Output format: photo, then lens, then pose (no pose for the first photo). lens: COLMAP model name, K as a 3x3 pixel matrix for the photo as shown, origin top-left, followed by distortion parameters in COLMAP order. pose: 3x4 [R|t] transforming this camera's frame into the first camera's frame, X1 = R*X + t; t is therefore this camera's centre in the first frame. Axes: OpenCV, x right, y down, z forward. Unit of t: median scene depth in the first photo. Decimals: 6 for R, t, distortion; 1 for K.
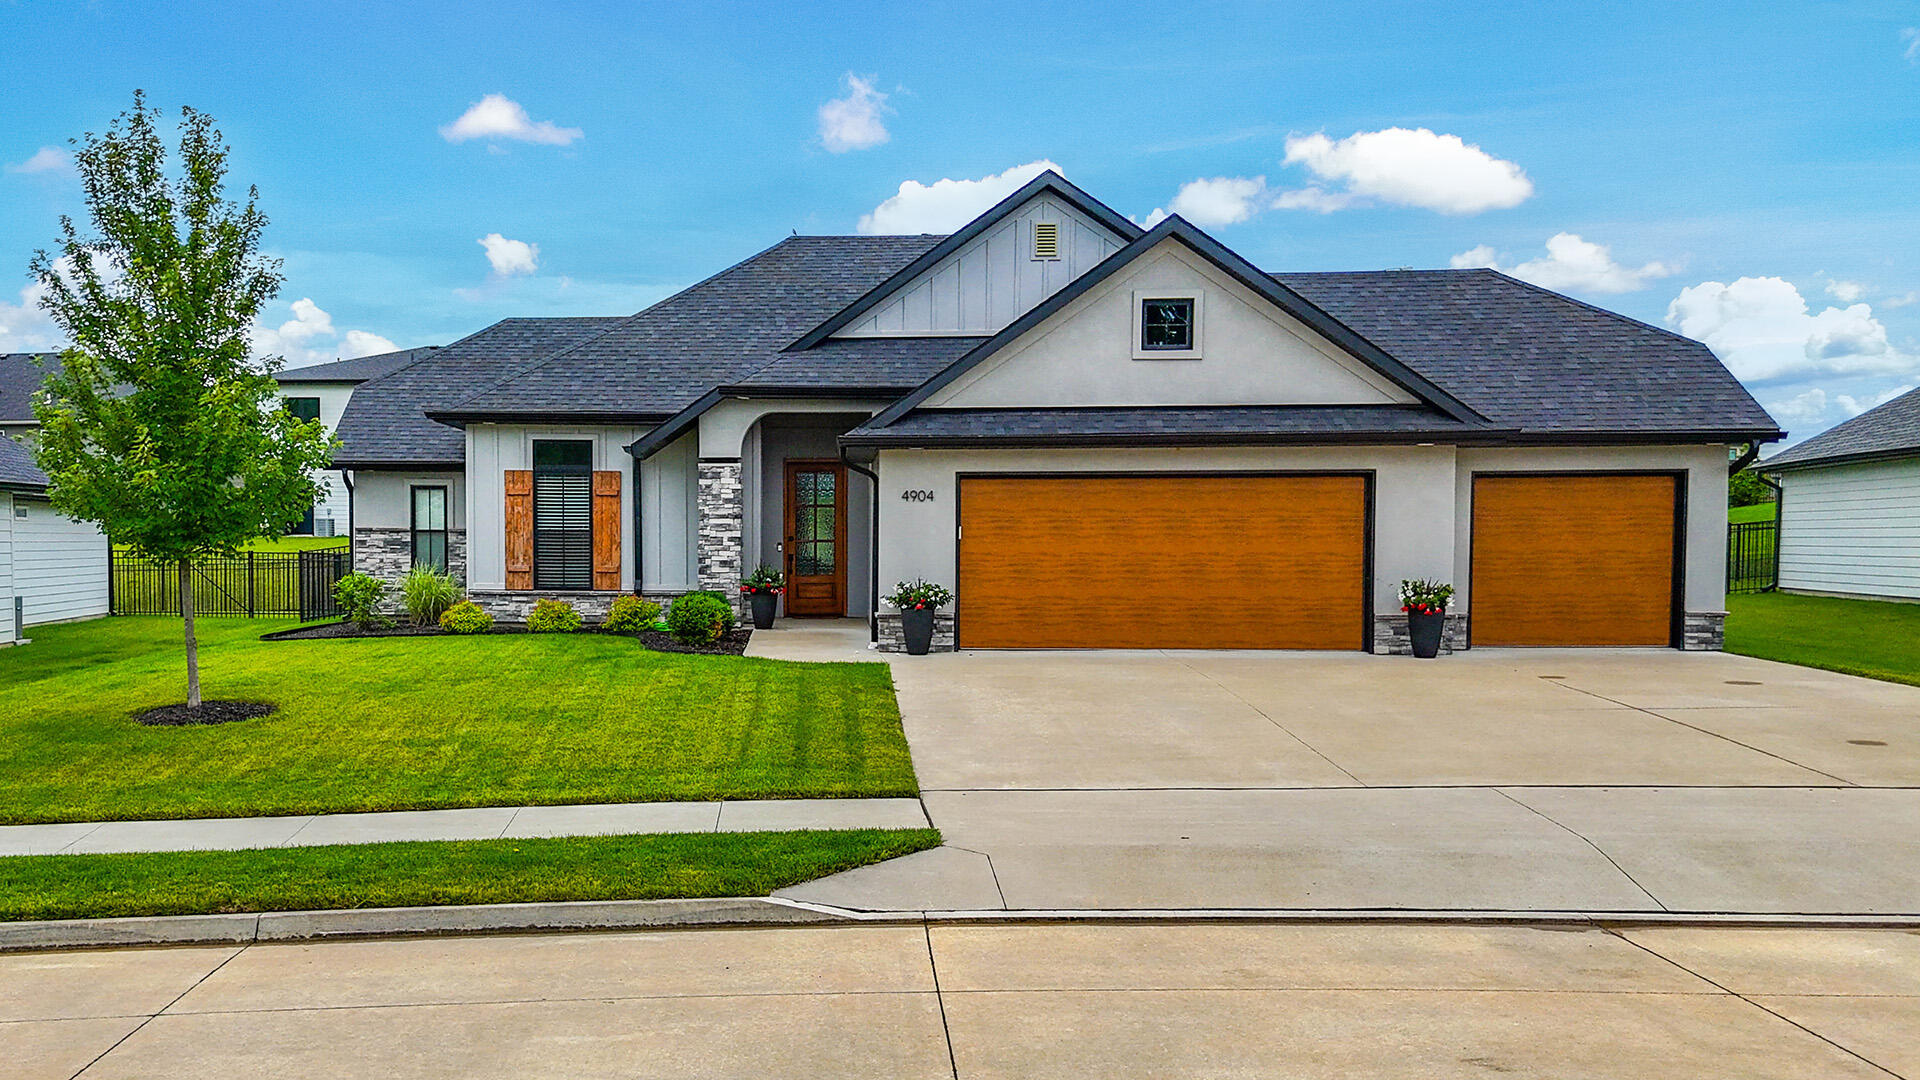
lens RADIAL K [[1696.2, 0, 759.8], [0, 1696.2, 616.5], [0, 0, 1]] dist [0.065665, -0.004530]
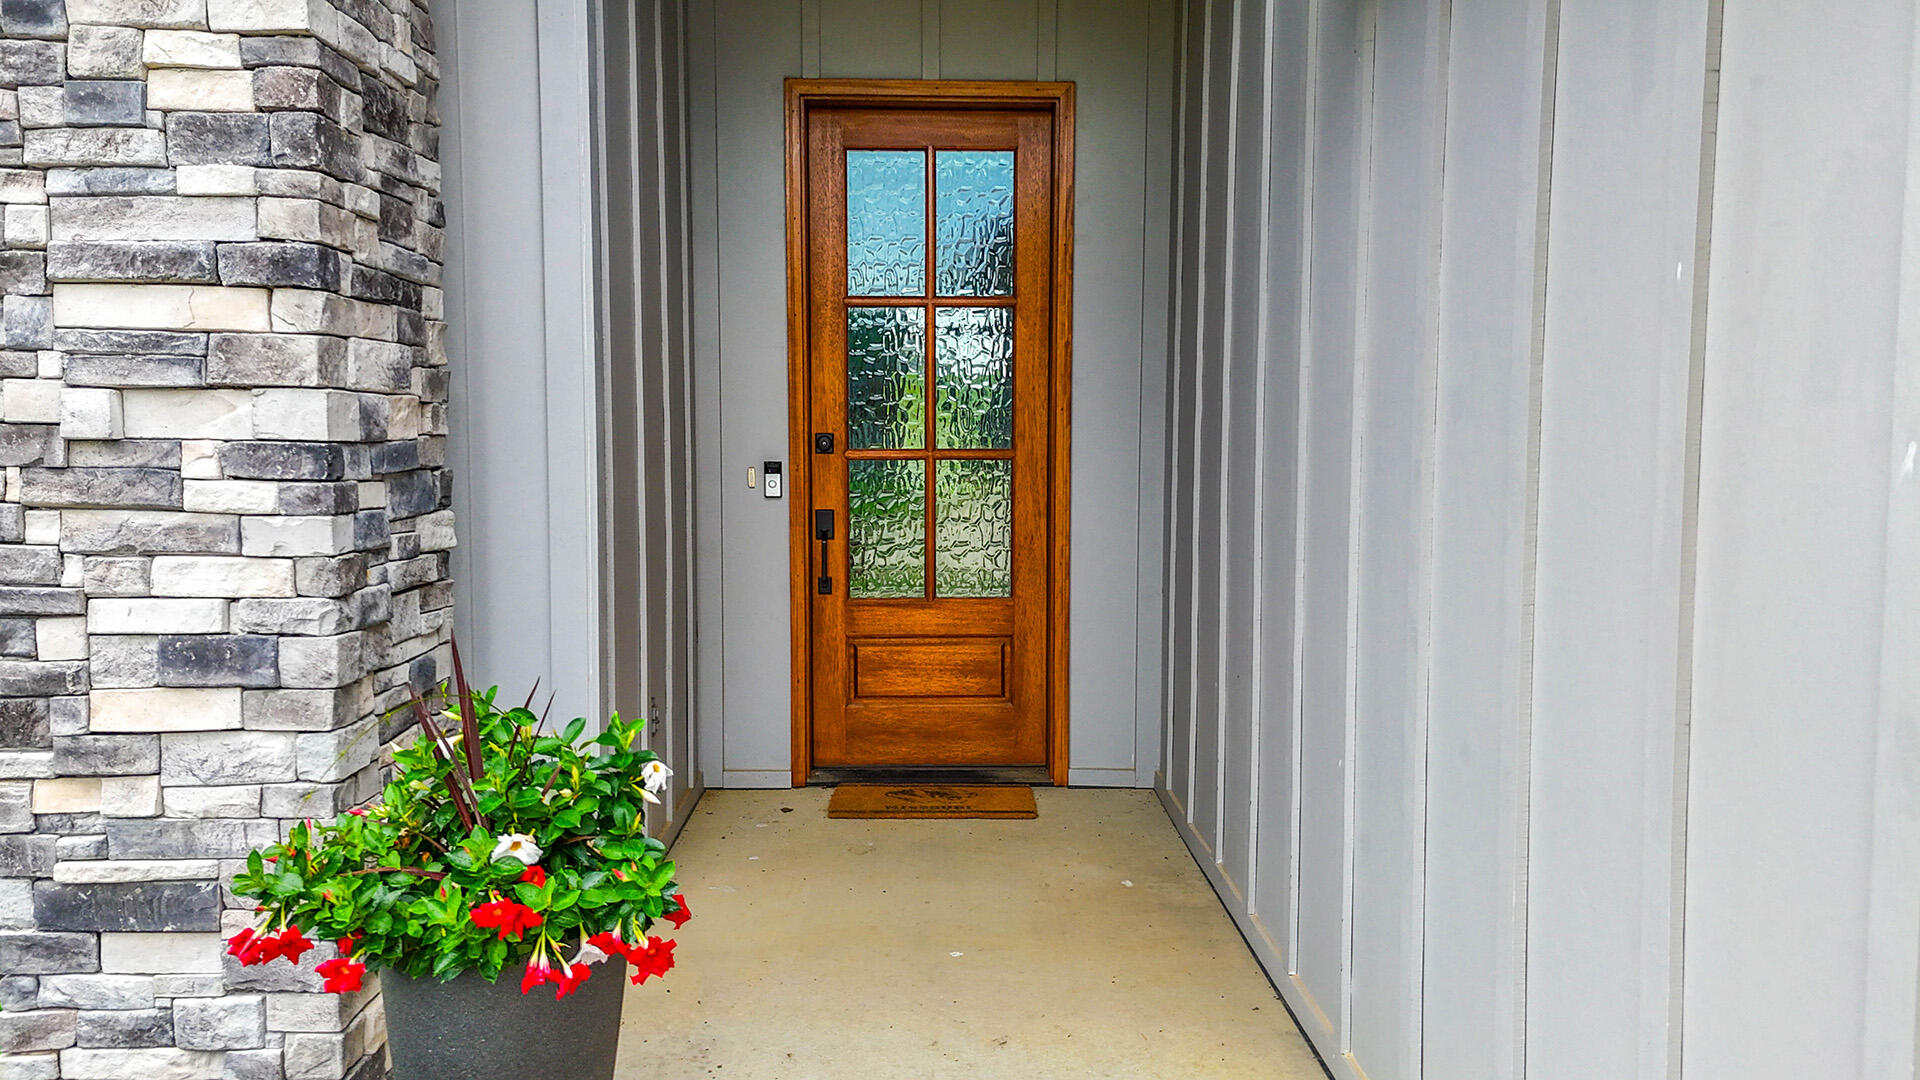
lens RADIAL K [[1414.9, 0, 960.0], [0, 1414.9, 540.0], [0, 0, 1]] dist [0.066102, -0.006030]
pose [[0.997966, -0.002576, 0.063692, 0.027042], [0.000567, 0.999502, 0.031548, -0.043043], [-0.063742, -0.031448, 0.997471, 0.895081]]
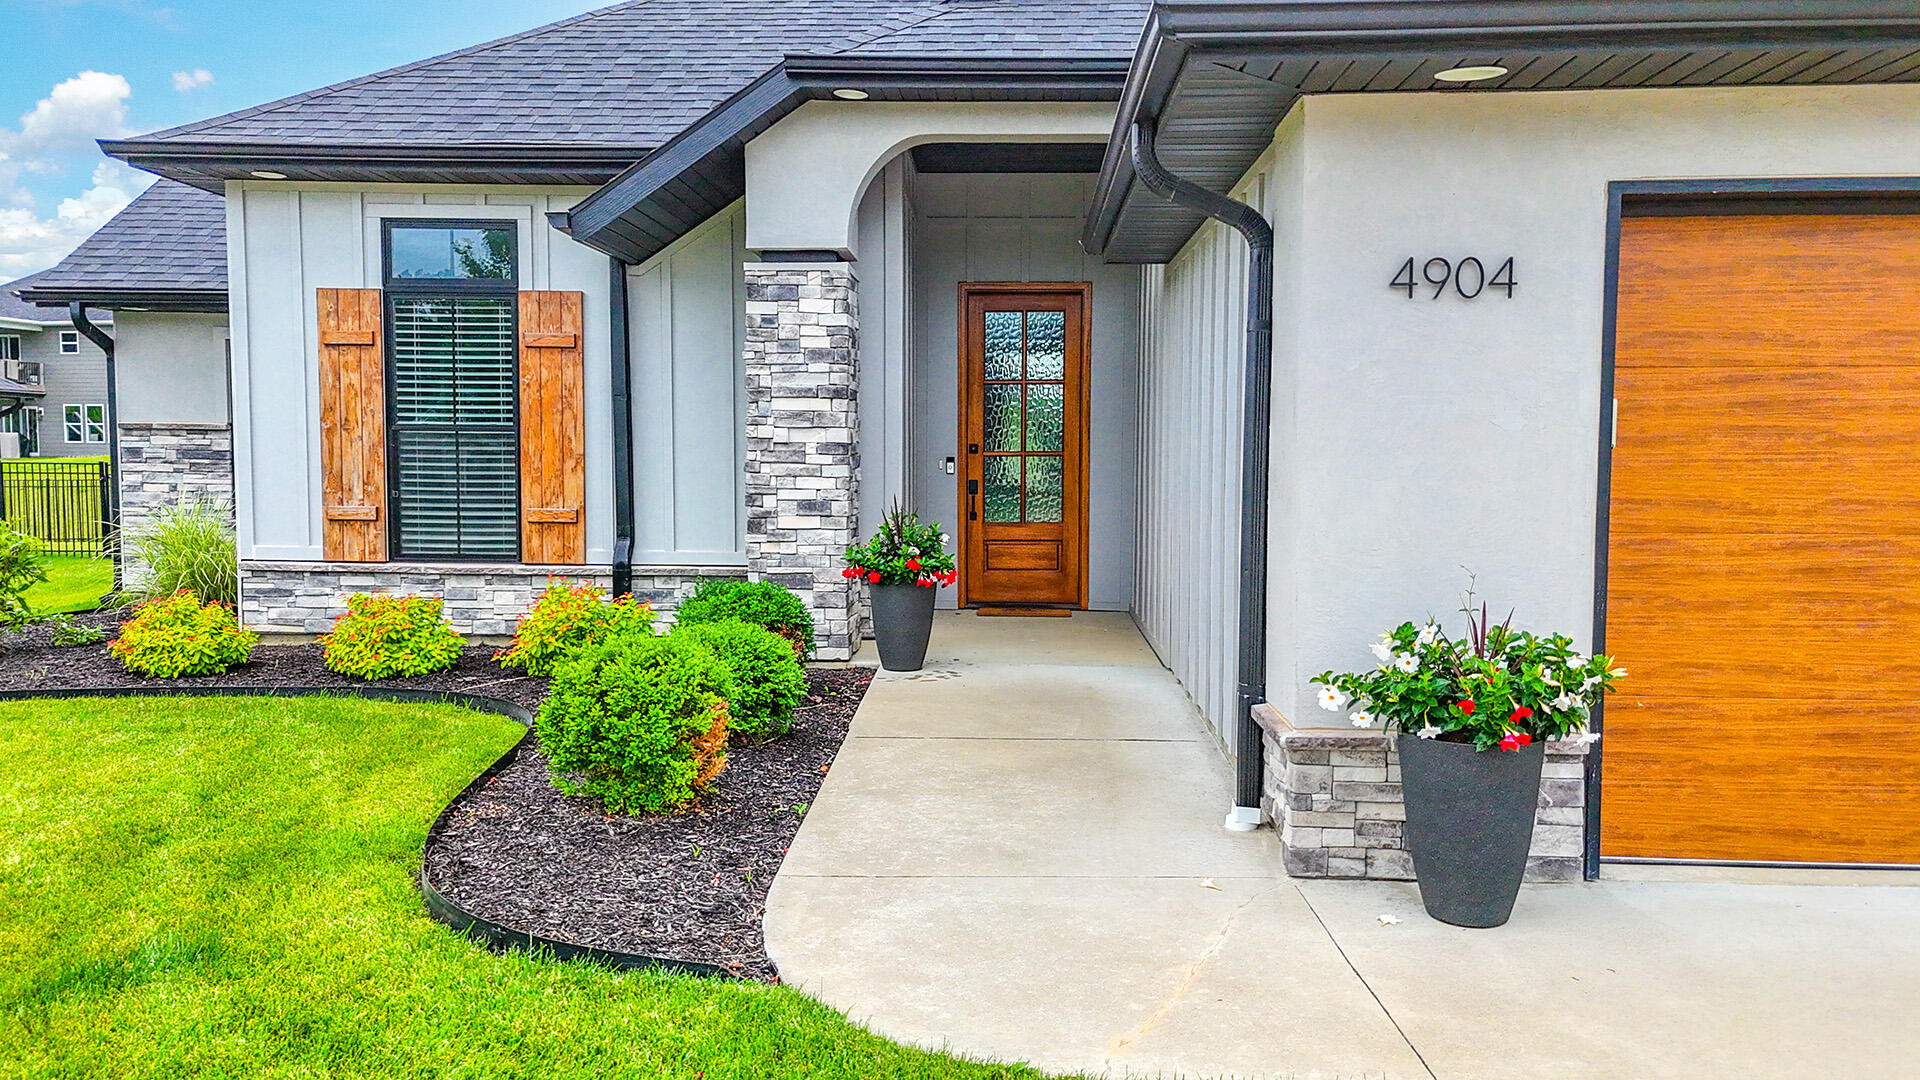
lens RADIAL K [[1414.9, 0, 960.0], [0, 1414.9, 540.0], [0, 0, 1]] dist [0.066102, -0.006030]
pose [[0.999994, 0.003328, -0.000171, 0.016085], [-0.003324, 0.999850, 0.016991, -0.029290], [0.000228, -0.016991, 0.999856, 0.656128]]
